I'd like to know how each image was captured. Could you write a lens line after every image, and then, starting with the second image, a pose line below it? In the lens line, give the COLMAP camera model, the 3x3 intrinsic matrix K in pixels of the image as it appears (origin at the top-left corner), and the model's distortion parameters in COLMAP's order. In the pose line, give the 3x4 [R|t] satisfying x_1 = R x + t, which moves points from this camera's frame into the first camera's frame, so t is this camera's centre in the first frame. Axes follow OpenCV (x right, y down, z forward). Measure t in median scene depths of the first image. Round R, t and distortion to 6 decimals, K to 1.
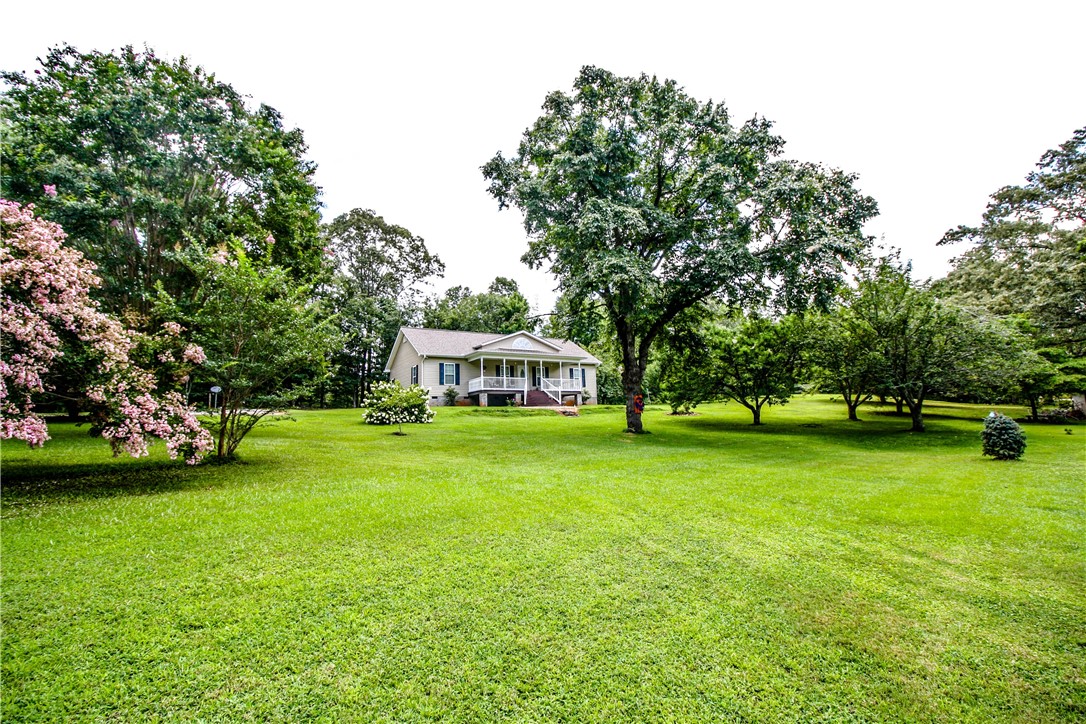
lens RADIAL K [[513.8, 0, 547.2], [0, 513.8, 316.2], [0, 0, 1]] dist [-0.001819, -0.000043]
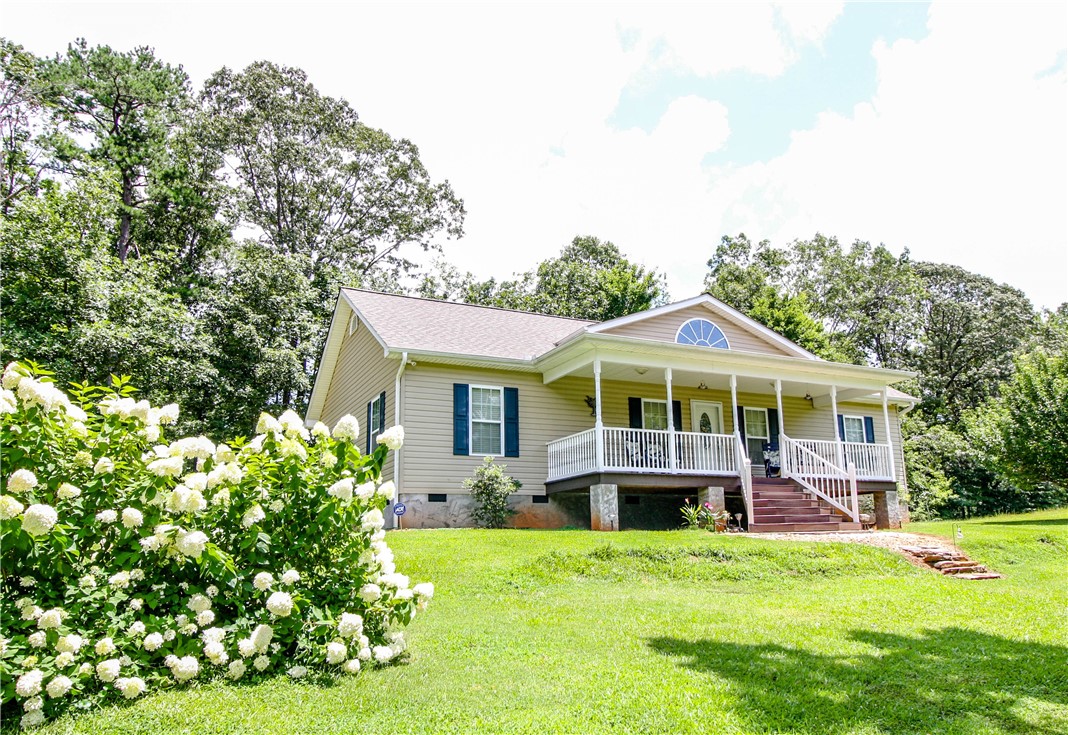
lens RADIAL K [[801.5, 0, 560.9], [0, 801.5, 369.2], [0, 0, 1]] dist [0.004516, -0.003949]
pose [[0.997310, -0.002786, -0.073245, -0.108761], [0.002328, 0.999977, -0.006347, 0.083658], [0.073261, 0.006160, 0.997294, 0.519284]]
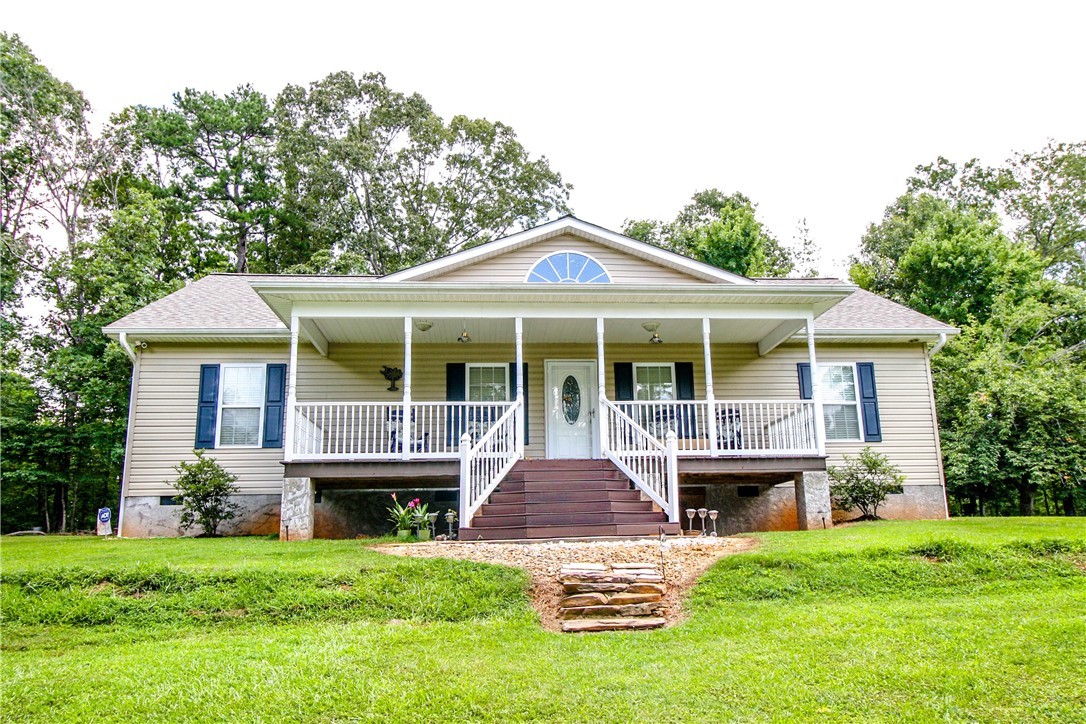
lens RADIAL K [[800.0, 0, 549.2], [0, 800.0, 353.3], [0, 0, 1]] dist [-0.009394, 0.004927]
pose [[0.888519, -0.097208, -0.448424, 0.120768], [0.088887, 0.995253, -0.039625, 0.113757], [0.450147, -0.004651, 0.892942, 0.702873]]
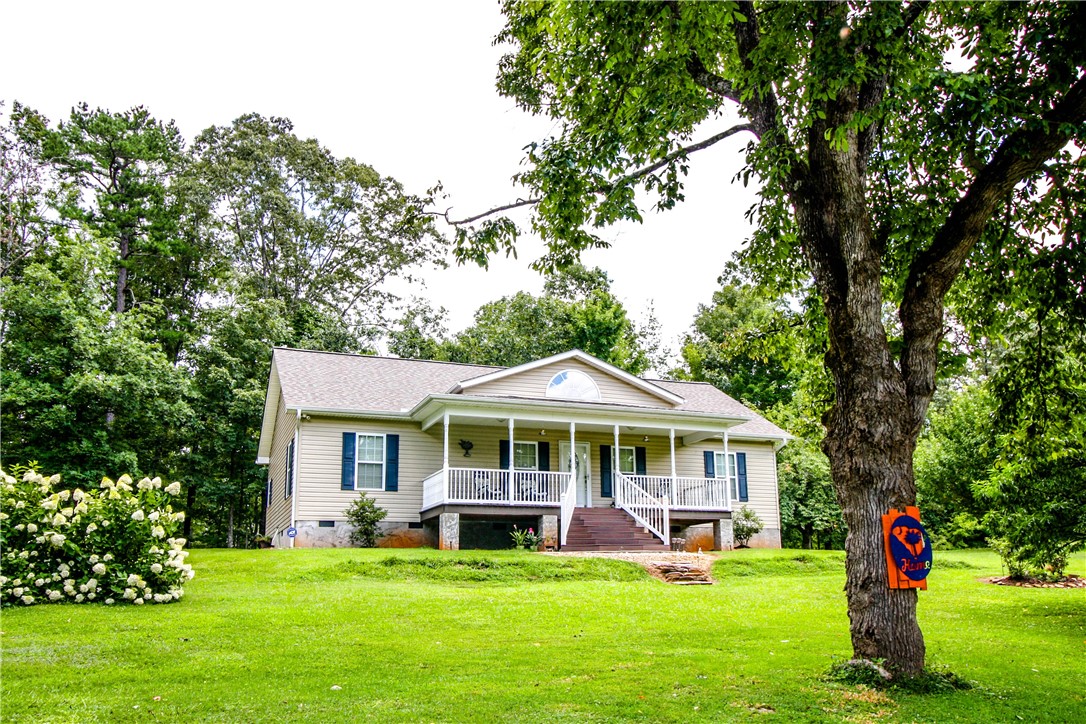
lens RADIAL K [[931.2, 0, 551.3], [0, 931.2, 365.9], [0, 0, 1]] dist [0.000346, 0.005085]
pose [[0.985026, -0.018704, -0.171386, 0.058184], [0.015232, 0.999652, -0.021549, 0.057902], [0.171730, 0.018615, 0.984968, 0.340923]]
